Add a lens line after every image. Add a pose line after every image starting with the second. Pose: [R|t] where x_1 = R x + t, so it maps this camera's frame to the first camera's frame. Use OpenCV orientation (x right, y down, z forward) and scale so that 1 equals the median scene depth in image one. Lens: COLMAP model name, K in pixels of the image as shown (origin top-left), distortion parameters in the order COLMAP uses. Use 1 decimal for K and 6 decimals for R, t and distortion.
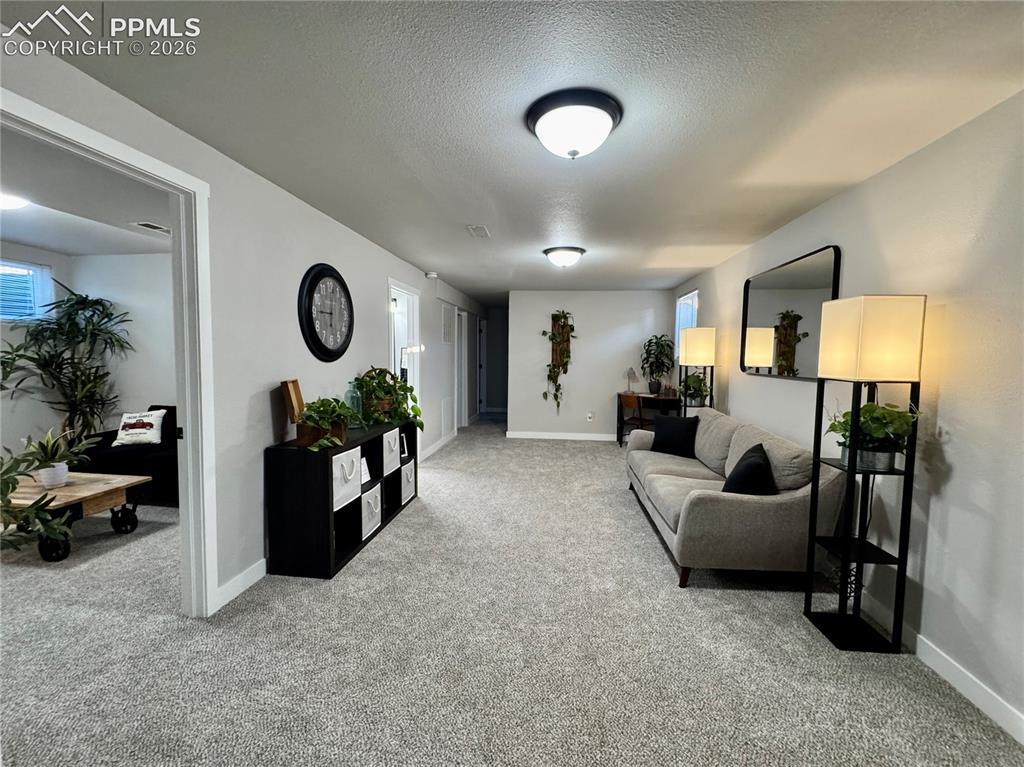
lens RADIAL K [[411.1, 0, 508.4], [0, 411.1, 381.5], [0, 0, 1]] dist [-0.002960, 0.000616]
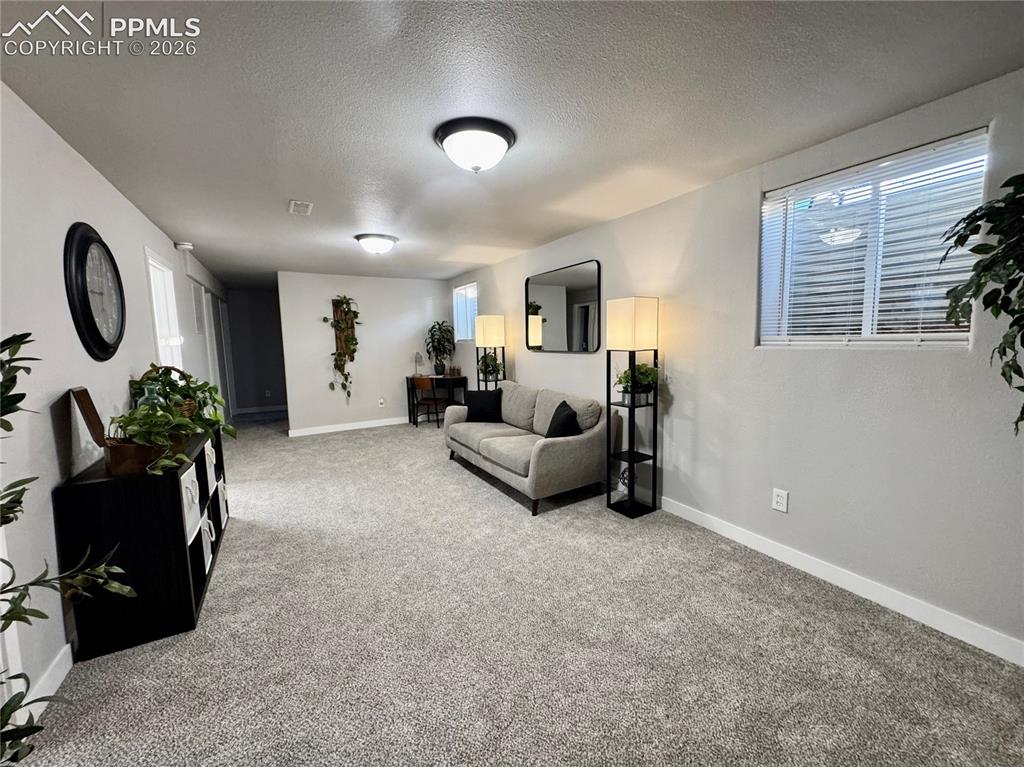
lens RADIAL K [[411.1, 0, 512.5], [0, 411.1, 381.2], [0, 0, 1]] dist [-0.002960, 0.000616]
pose [[0.804640, -0.089180, 0.587028, -0.387977], [0.069362, 0.996005, 0.056236, -0.004046], [-0.589698, -0.004532, 0.807611, -0.014495]]
